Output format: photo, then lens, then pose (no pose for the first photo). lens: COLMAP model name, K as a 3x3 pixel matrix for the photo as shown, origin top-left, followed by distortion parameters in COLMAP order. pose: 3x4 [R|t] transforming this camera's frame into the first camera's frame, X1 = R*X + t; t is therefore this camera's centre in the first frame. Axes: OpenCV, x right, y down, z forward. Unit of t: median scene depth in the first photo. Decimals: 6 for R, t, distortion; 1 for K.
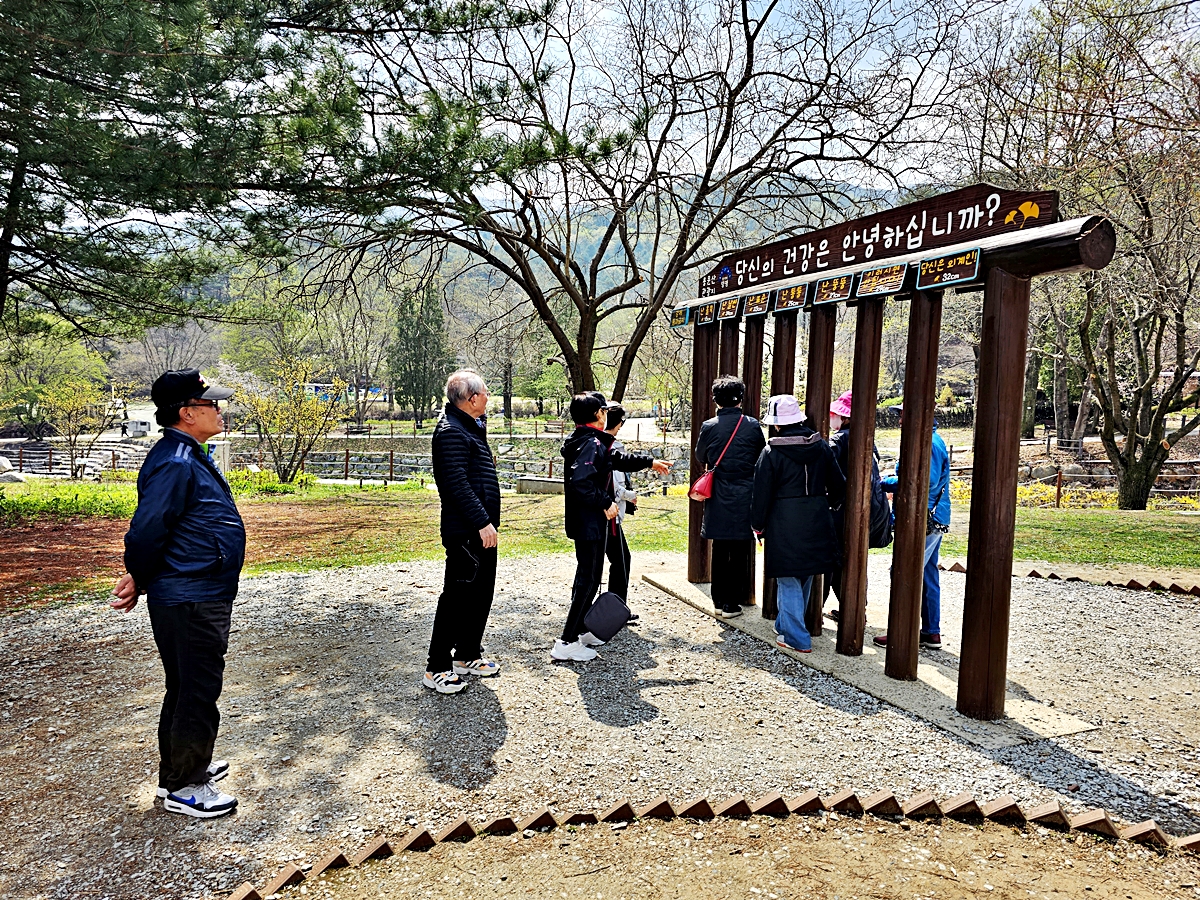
lens RADIAL K [[820.7, 0, 590.9], [0, 820.7, 445.2], [0, 0, 1]] dist [0.074011, -0.081283]
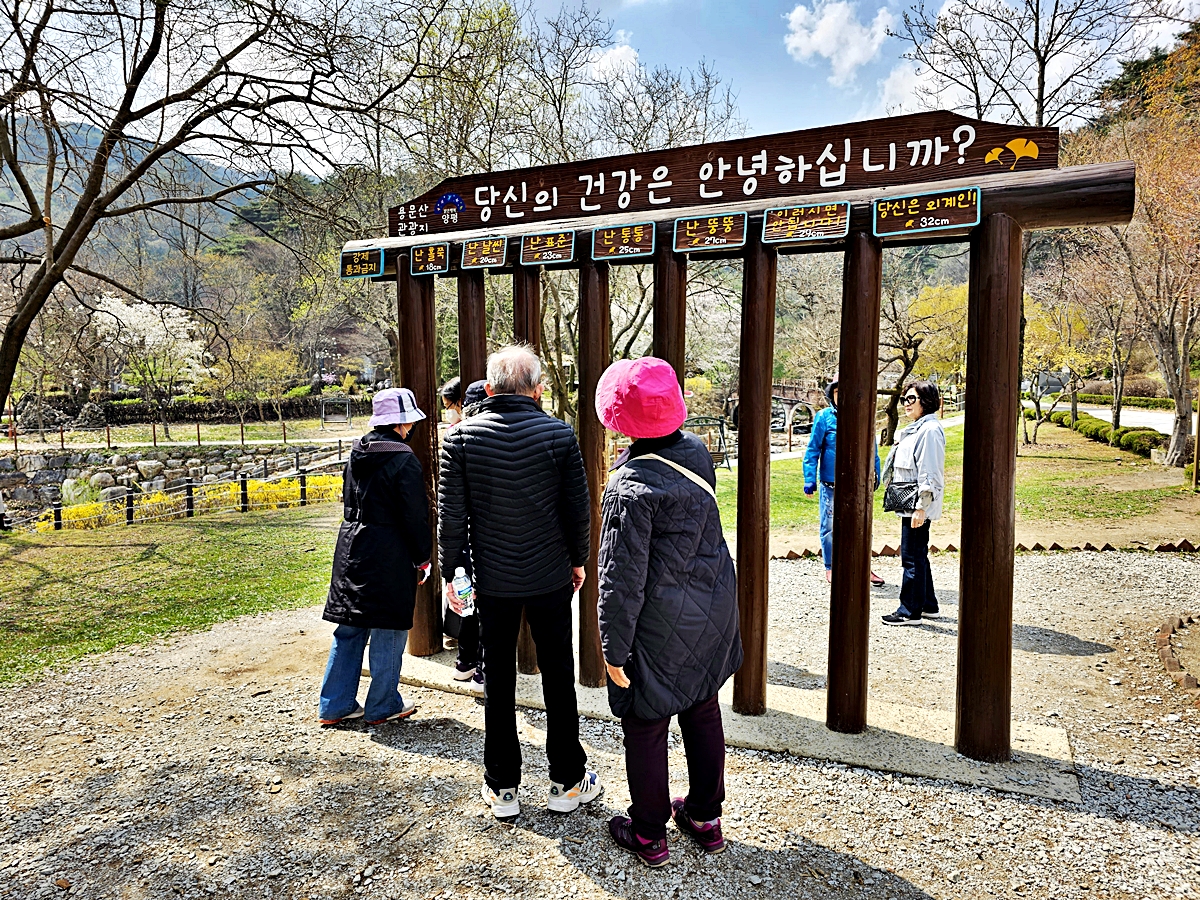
lens RADIAL K [[816.8, 0, 609.2], [0, 816.8, 447.0], [0, 0, 1]] dist [0.076795, -0.079098]
pose [[0.729394, -0.069702, 0.680533, -0.093395], [0.059187, 0.997495, 0.038729, -0.009771], [-0.681528, 0.012030, 0.731693, 0.169686]]
